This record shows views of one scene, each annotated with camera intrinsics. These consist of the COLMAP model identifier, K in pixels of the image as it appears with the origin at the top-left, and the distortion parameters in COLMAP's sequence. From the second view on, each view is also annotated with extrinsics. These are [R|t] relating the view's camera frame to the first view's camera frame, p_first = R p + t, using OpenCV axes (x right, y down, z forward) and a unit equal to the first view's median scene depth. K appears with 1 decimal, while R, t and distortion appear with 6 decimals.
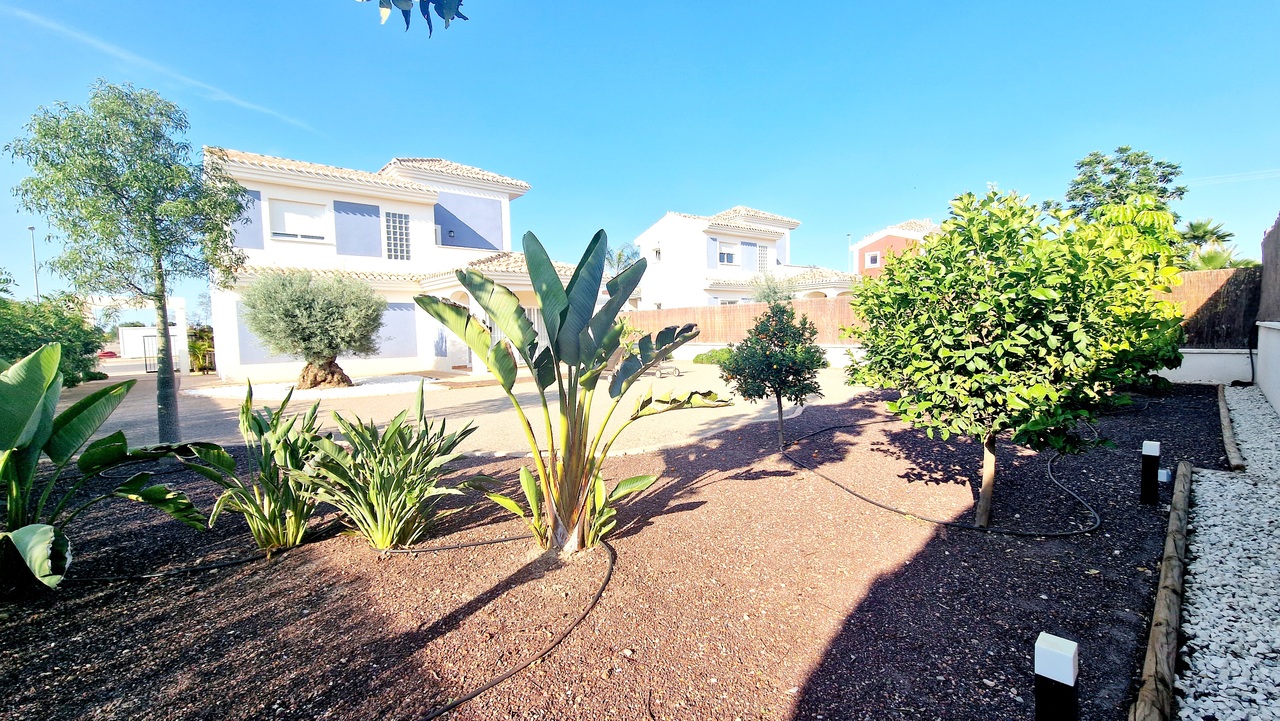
lens RADIAL K [[527.8, 0, 640.0], [0, 527.8, 360.5], [0, 0, 1]] dist [-0.000738, -0.000129]
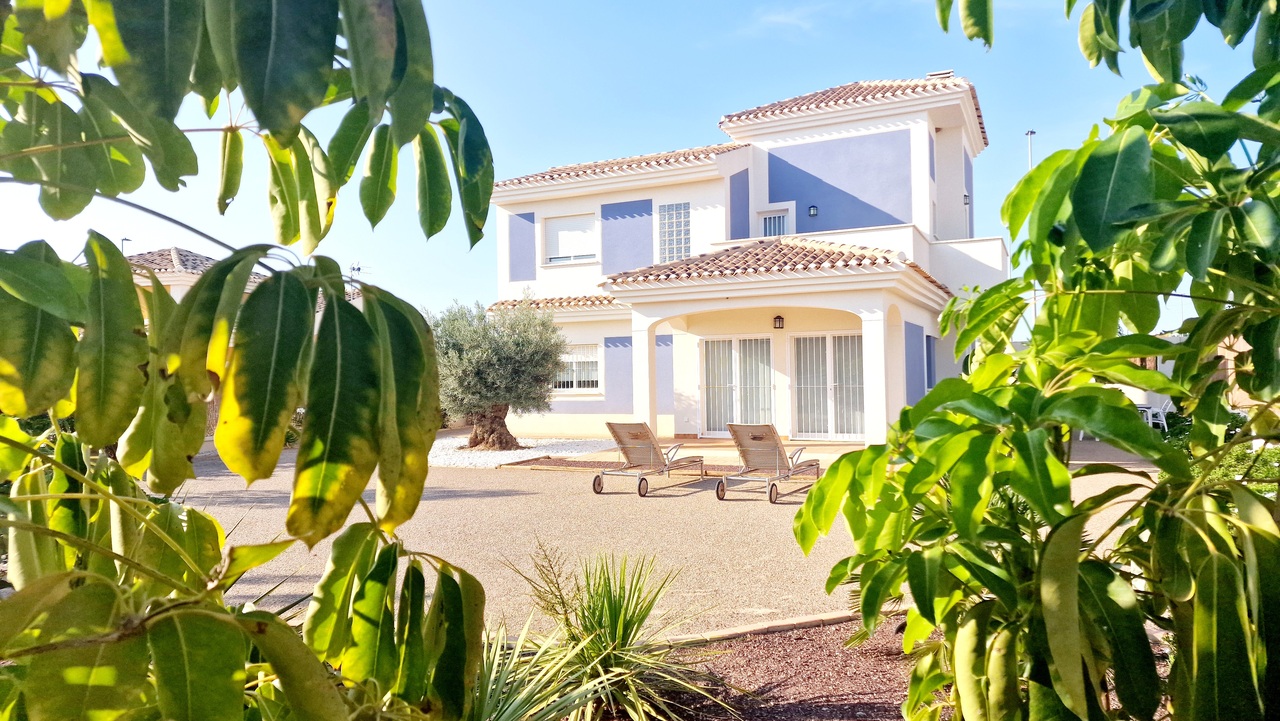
lens RADIAL K [[844.1, 0, 628.4], [0, 844.1, 361.7], [0, 0, 1]] dist [0.096441, -0.090794]
pose [[0.402909, 0.001135, -0.915239, 0.521625], [-0.045241, 0.998801, -0.018677, -0.052391], [0.914121, 0.048932, 0.402477, 0.519572]]
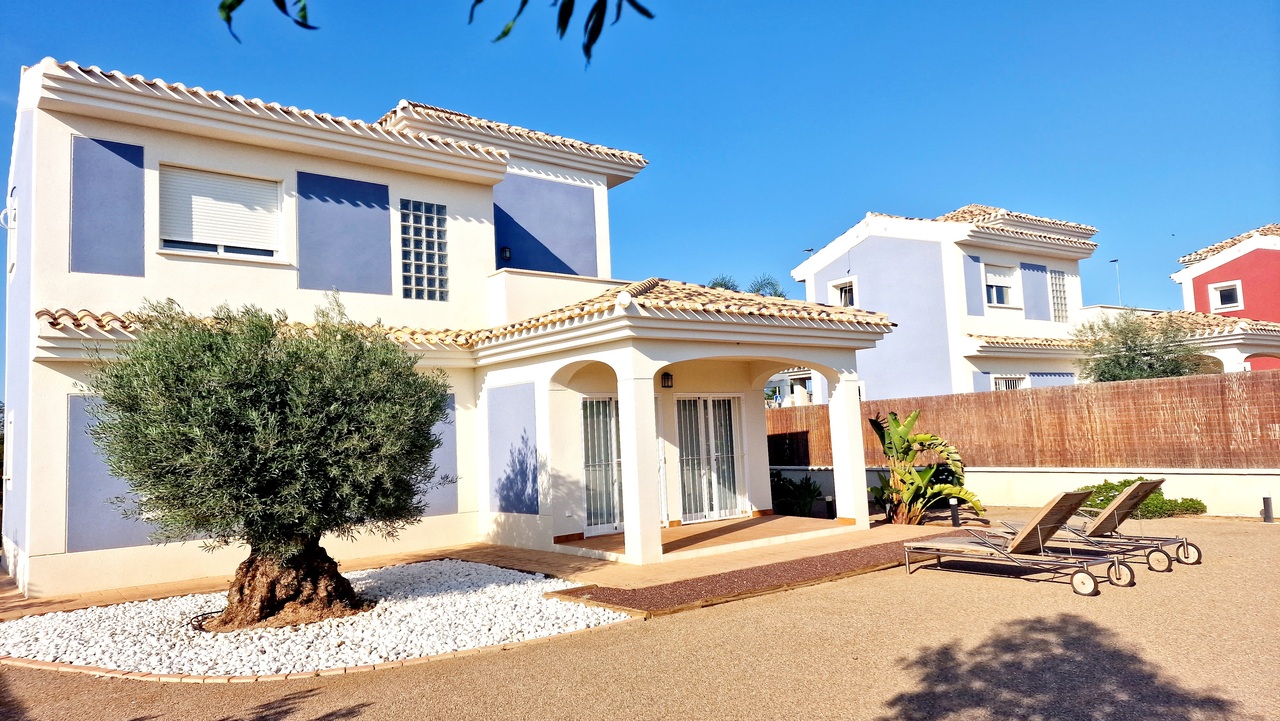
lens RADIAL K [[844.1, 0, 628.4], [0, 844.1, 361.7], [0, 0, 1]] dist [0.096441, -0.090794]
pose [[0.998548, -0.027247, -0.046467, -0.250586], [0.020064, 0.988697, -0.148578, -0.025240], [0.049990, 0.147430, 0.987808, 0.292336]]
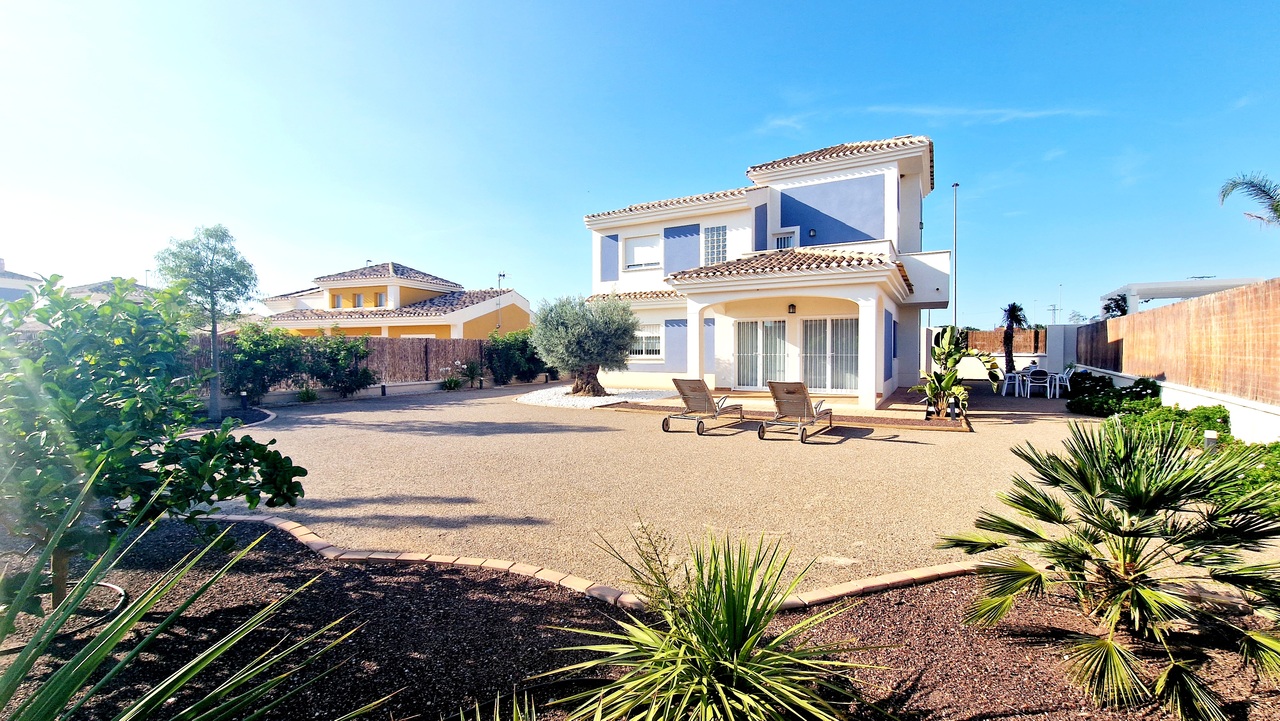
lens RADIAL K [[523.0, 0, 634.5], [0, 523.0, 364.7], [0, 0, 1]] dist [0.000977, -0.000054]
pose [[0.335568, 0.048849, -0.940749, 0.415907], [-0.058582, 0.997804, 0.030915, -0.045767], [0.940193, 0.044737, 0.337693, 0.548126]]
